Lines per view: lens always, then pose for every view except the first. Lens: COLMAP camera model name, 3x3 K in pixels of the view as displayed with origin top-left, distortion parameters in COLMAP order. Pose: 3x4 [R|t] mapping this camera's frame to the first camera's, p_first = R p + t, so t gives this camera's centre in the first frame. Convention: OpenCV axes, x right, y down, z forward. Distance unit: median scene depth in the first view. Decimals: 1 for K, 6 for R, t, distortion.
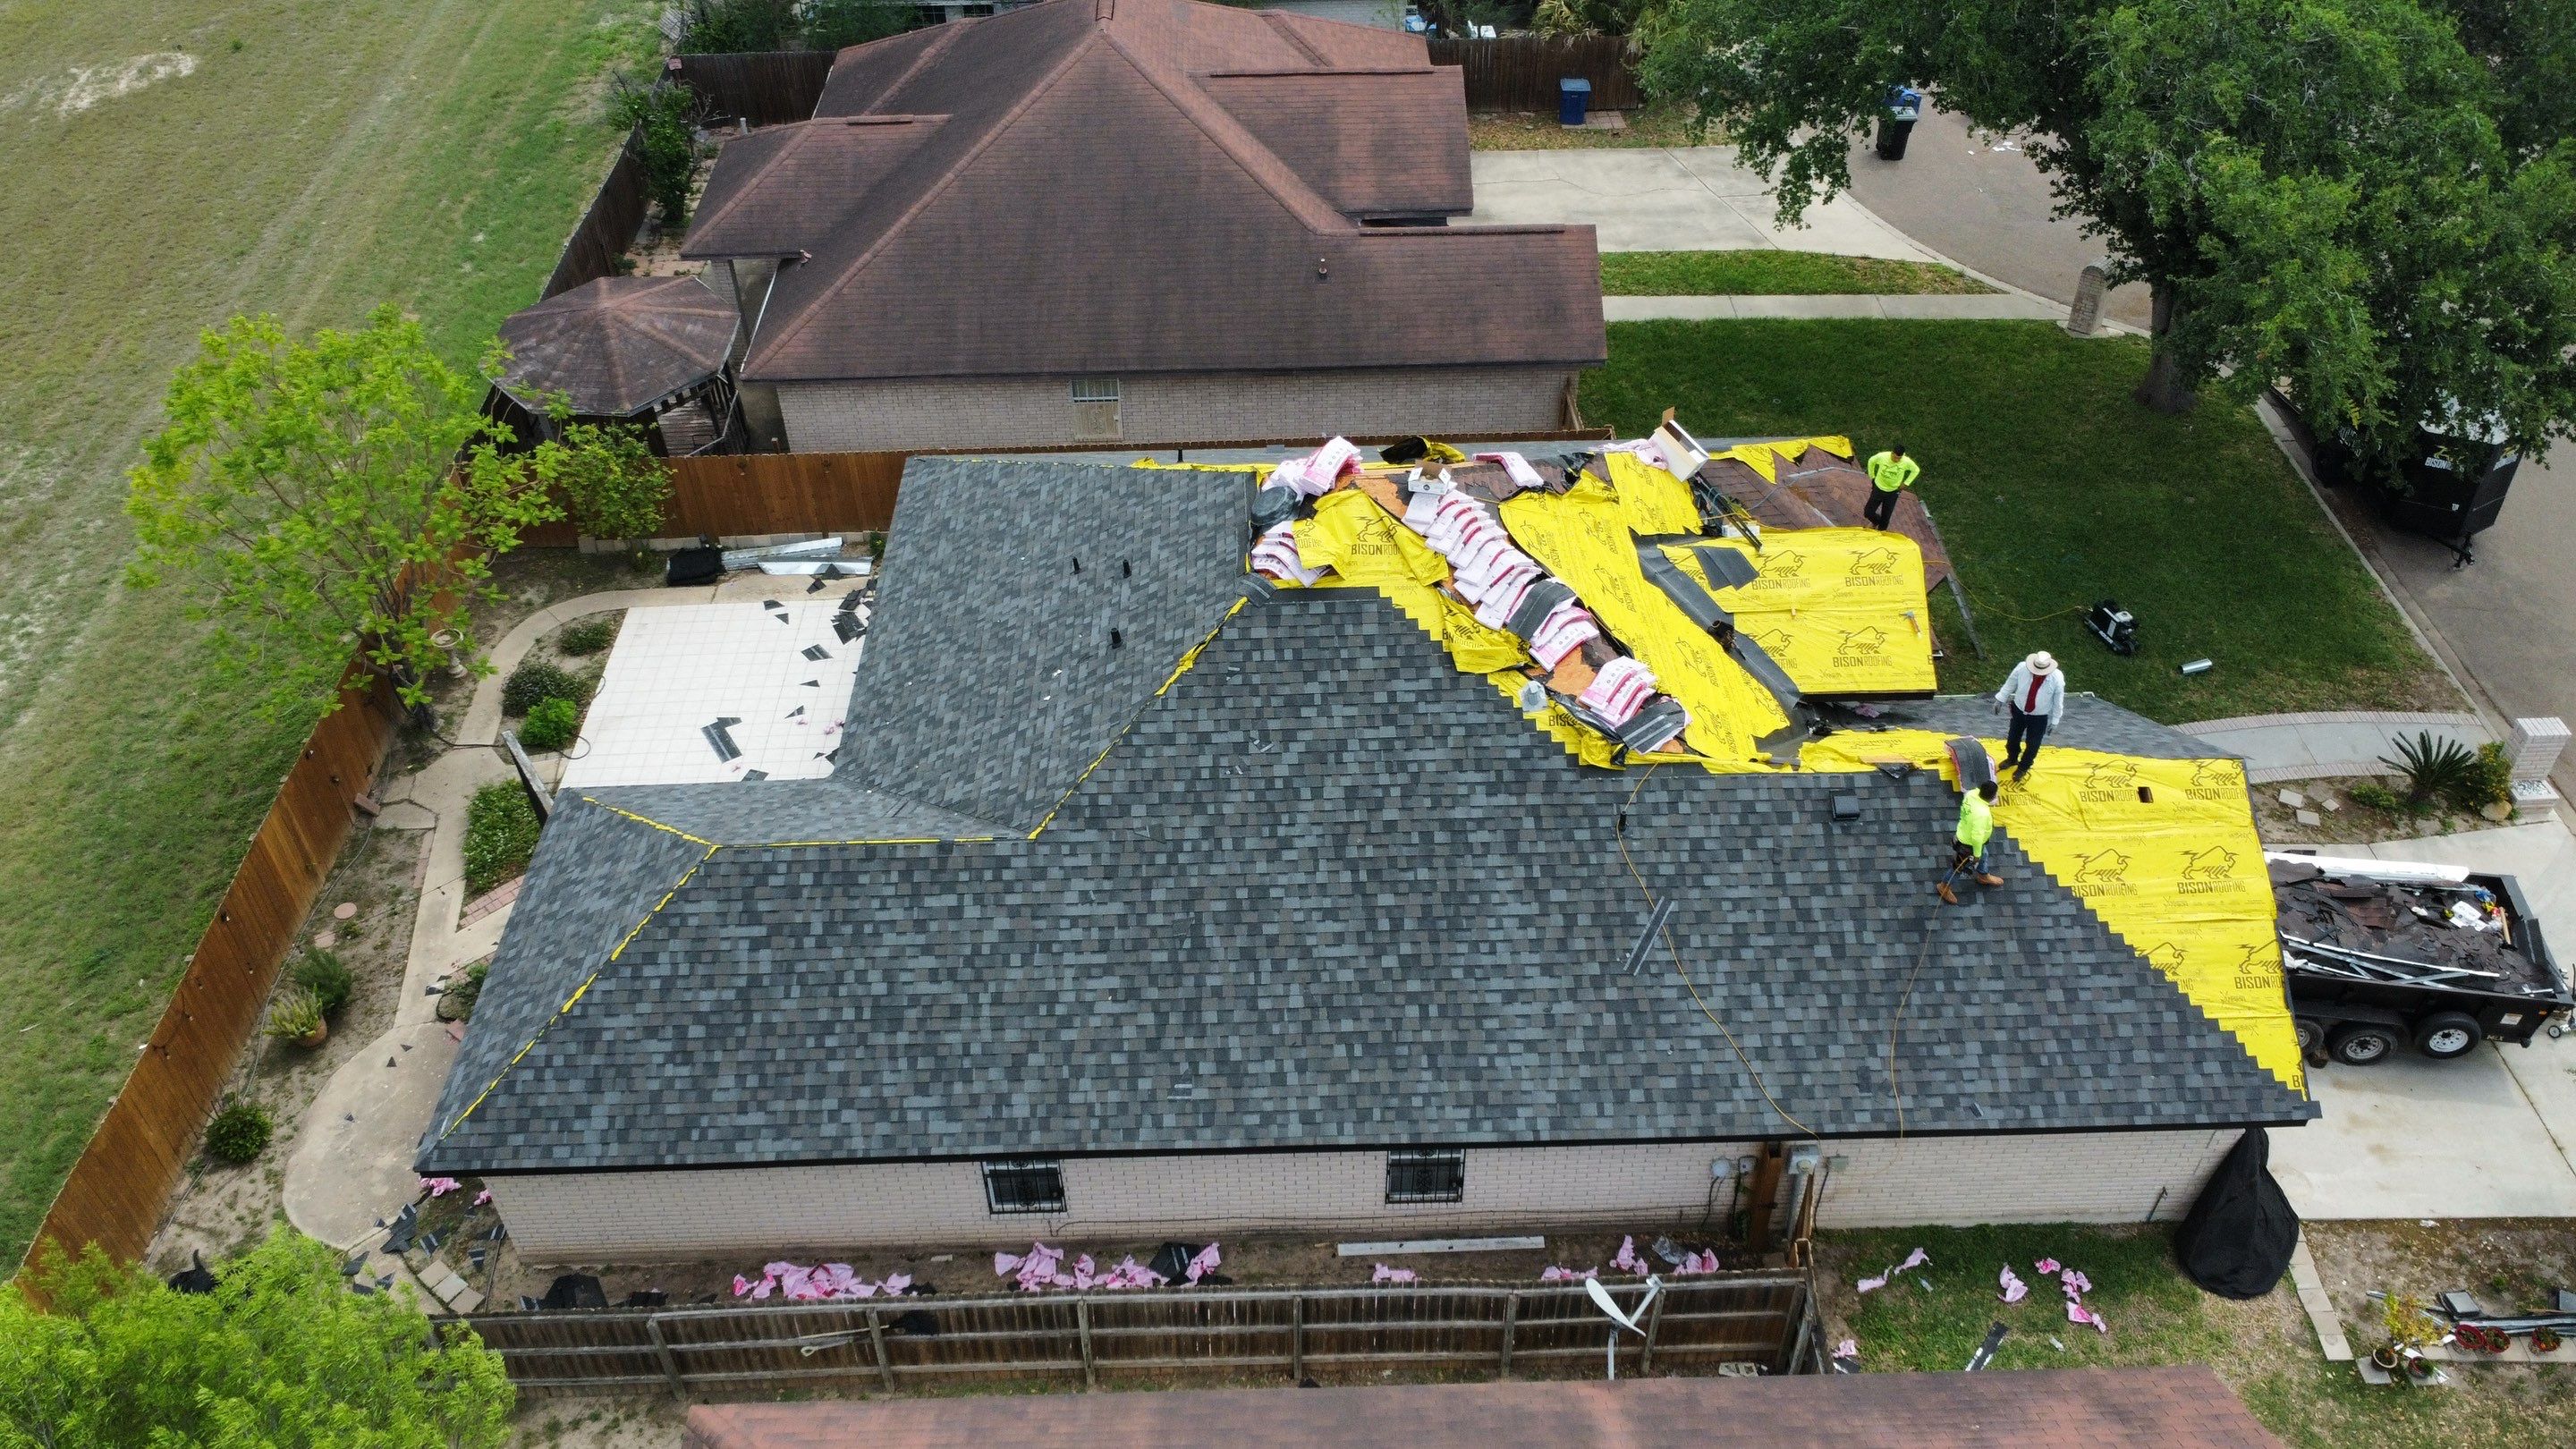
lens RADIAL K [[1942.3, 0, 1284.8], [0, 1942.3, 704.5], [0, 0, 1]] dist [-0.000820, -0.005484]
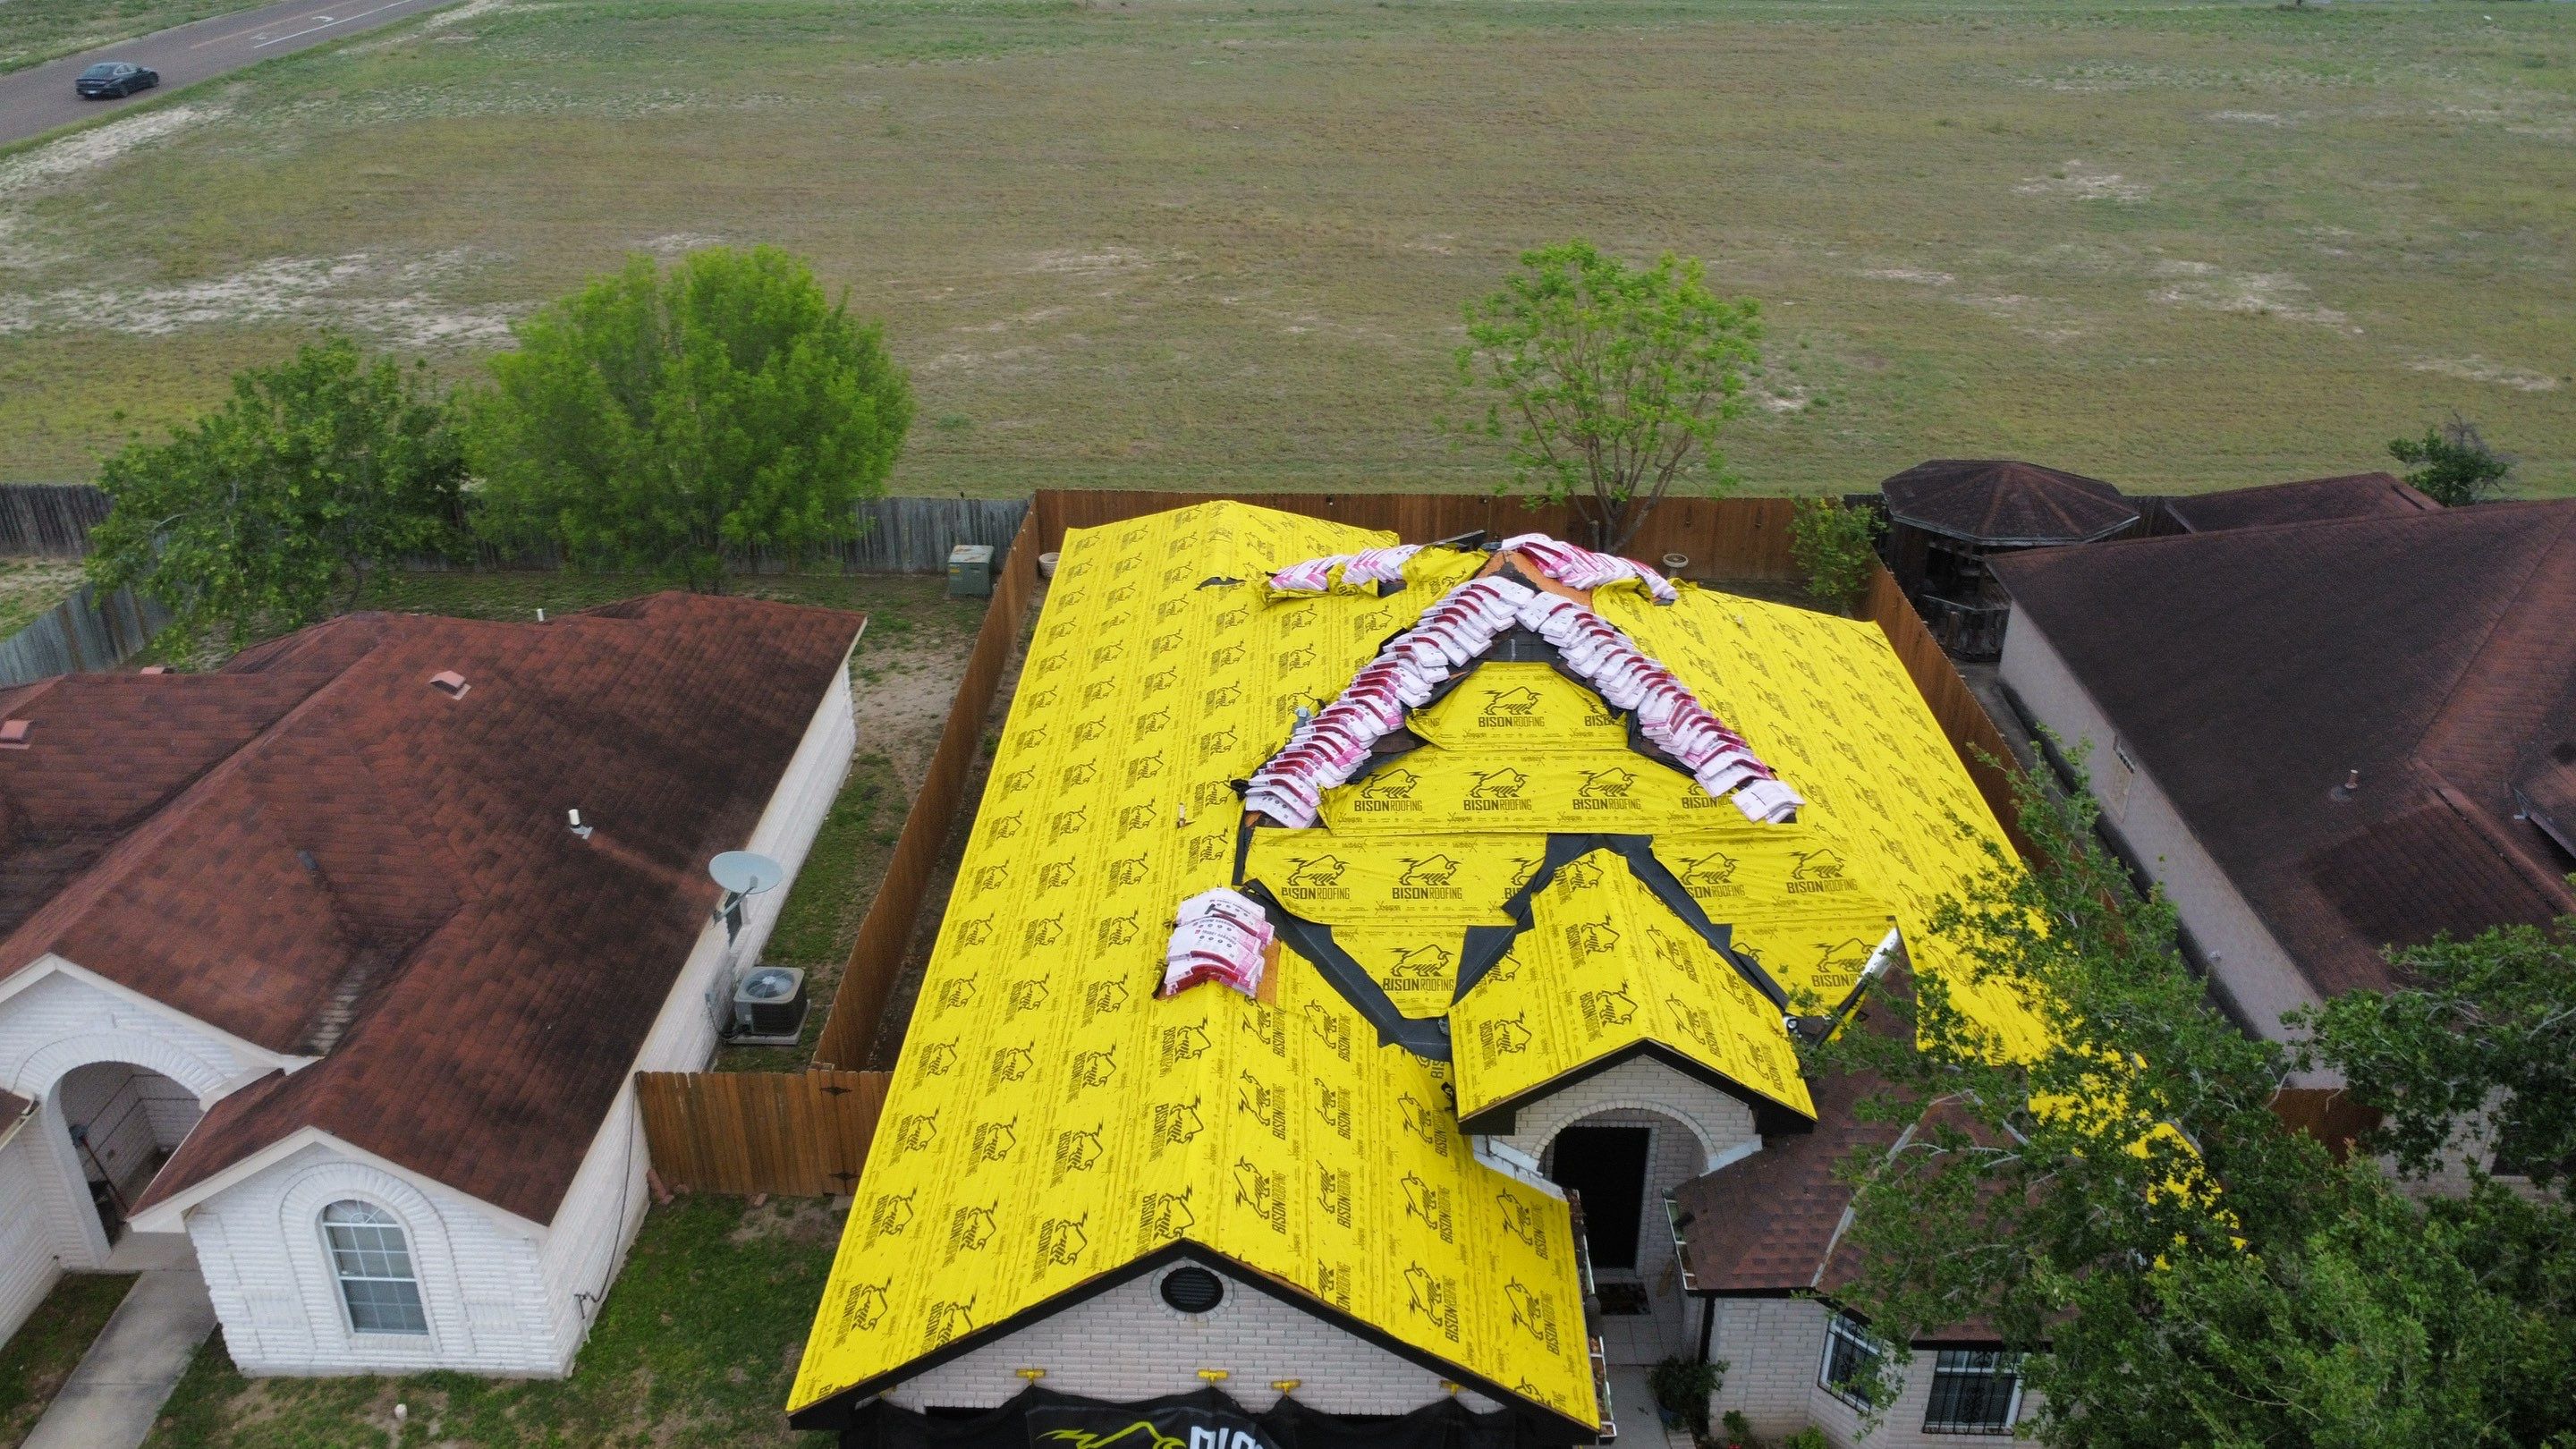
lens RADIAL K [[1942.3, 0, 1289.9], [0, 1942.3, 705.1], [0, 0, 1]] dist [-0.000820, -0.005484]
pose [[-0.042484, 0.462889, -0.885398, 0.967198], [-0.652646, 0.658131, 0.375389, -0.367161], [0.756471, 0.593799, 0.274143, 0.676495]]
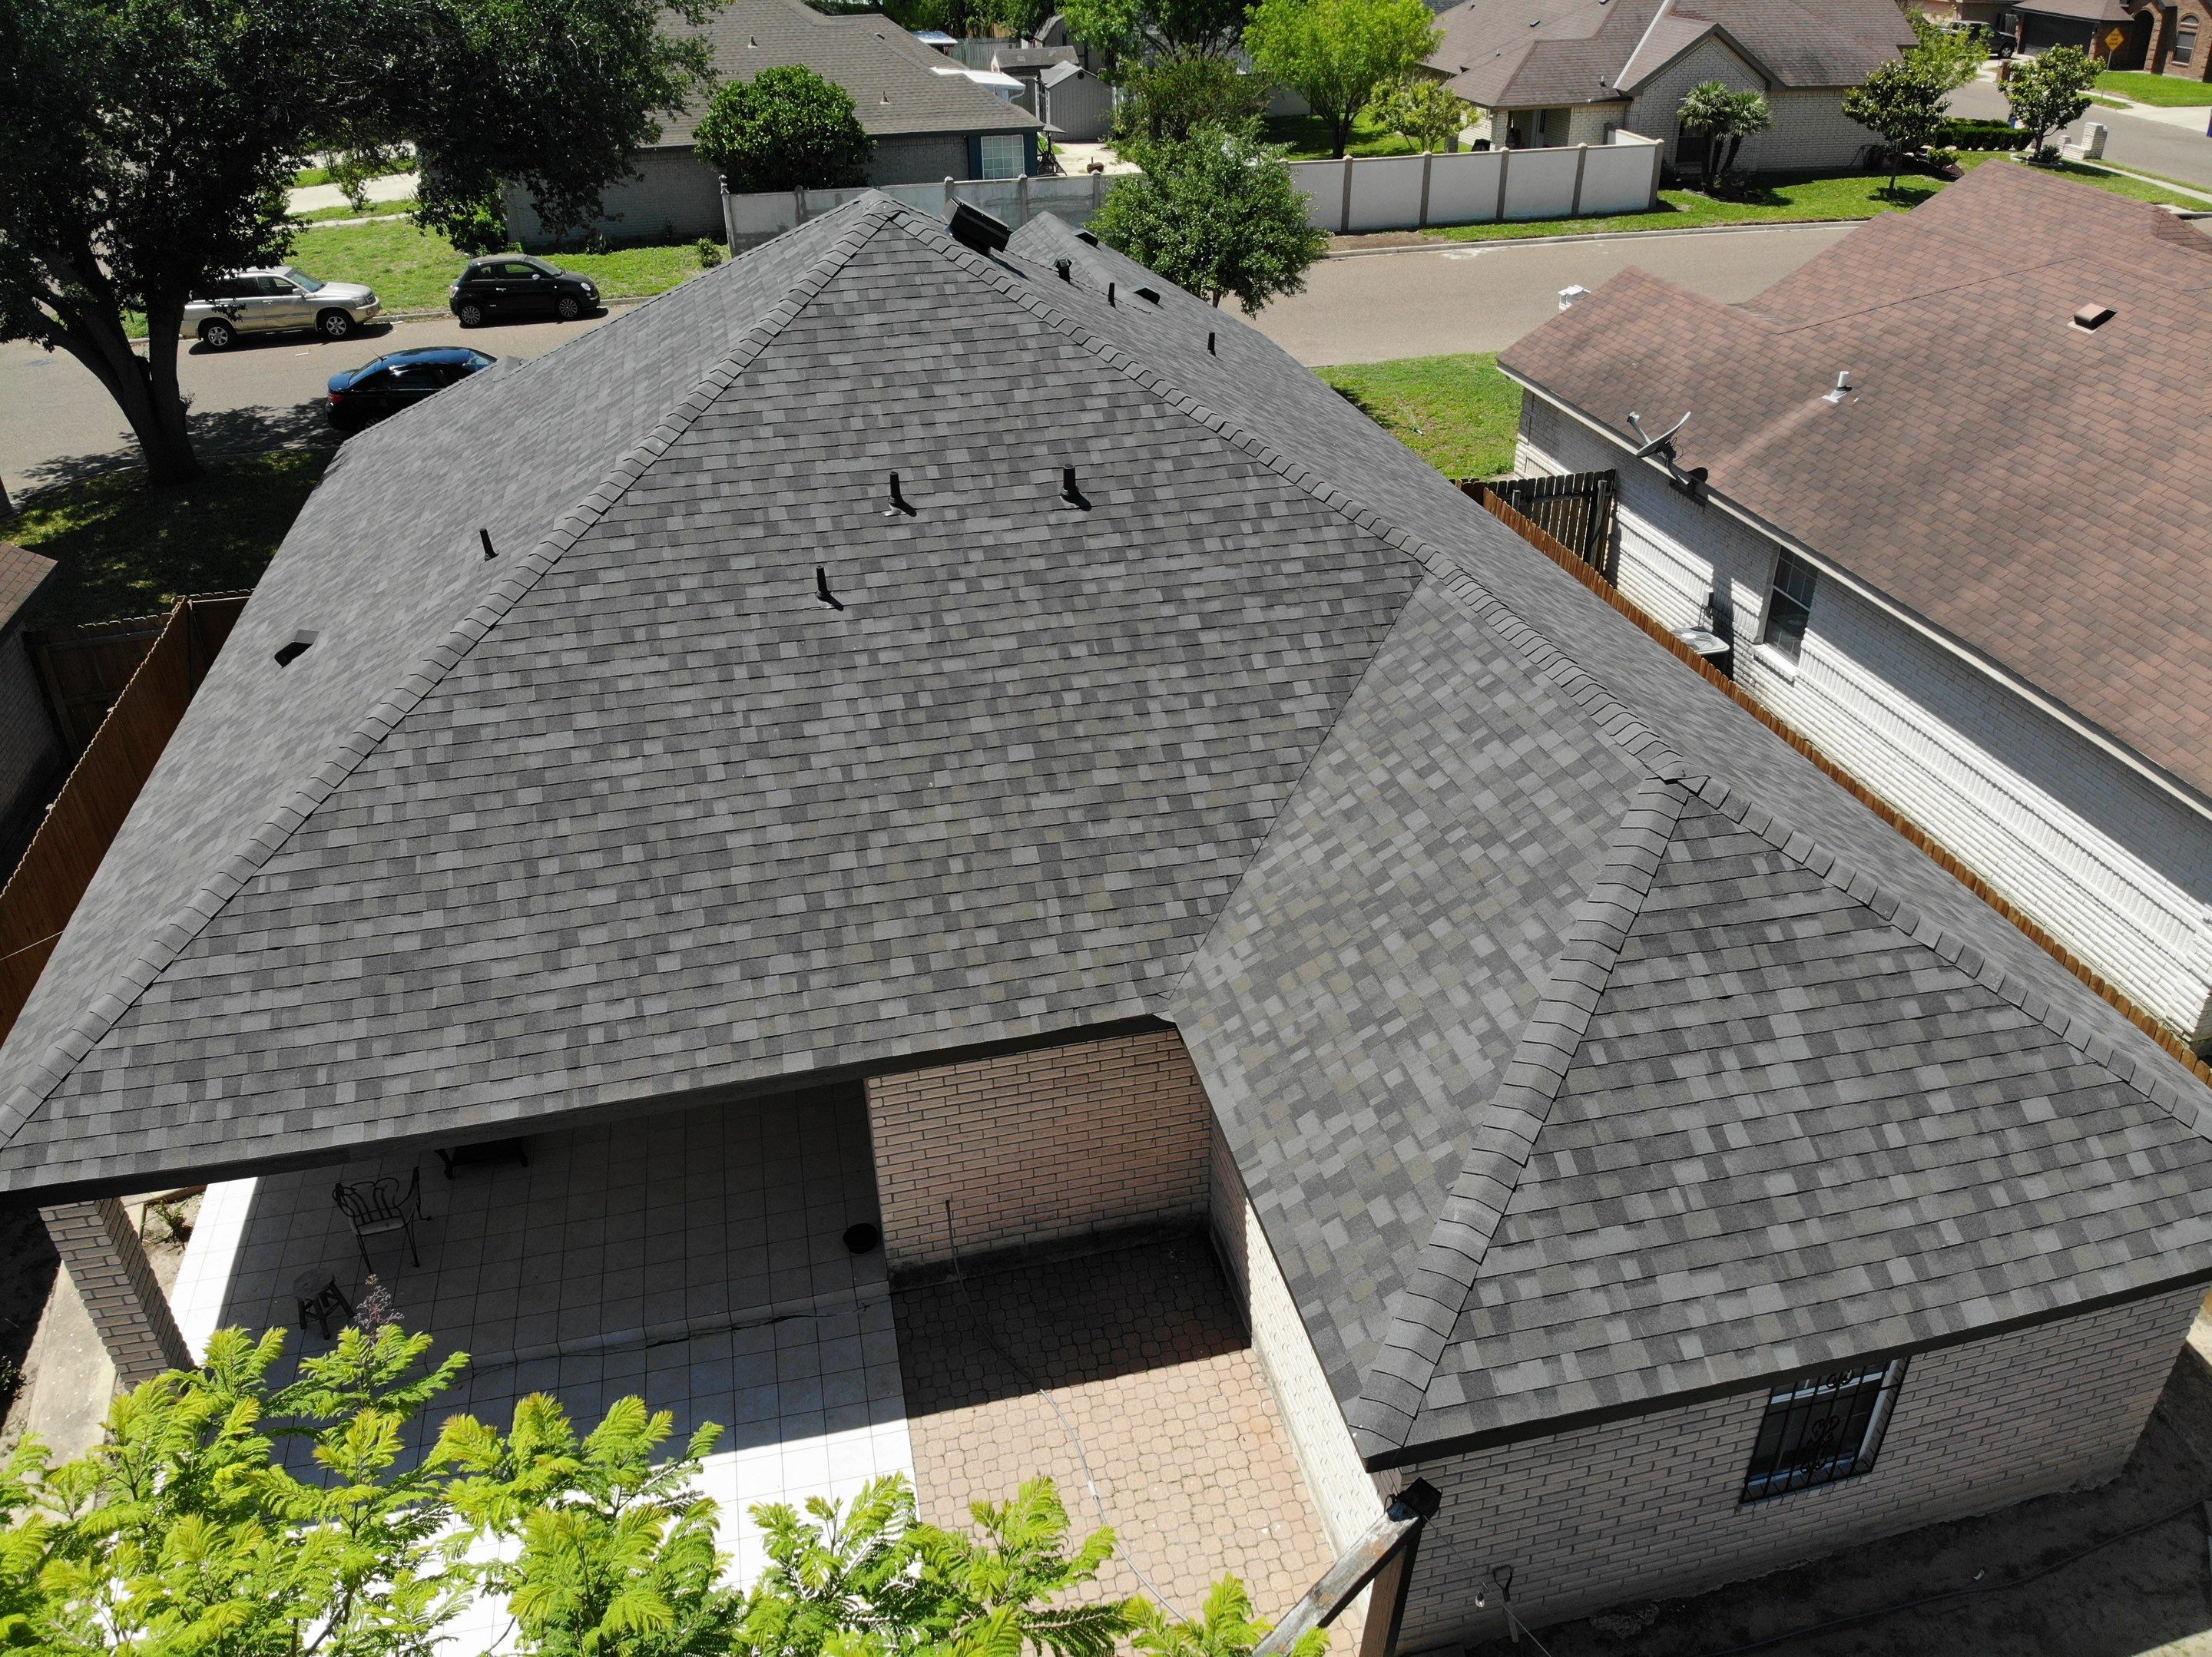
lens RADIAL K [[1630.9, 0, 1104.5], [0, 1630.9, 826.2], [0, 0, 1]] dist [0.058187, -0.165469]
pose [[-0.195753, -0.485885, 0.851819, -0.607142], [0.655198, 0.581498, 0.482260, -0.220848], [-0.729655, 0.652515, 0.204521, 0.955004]]
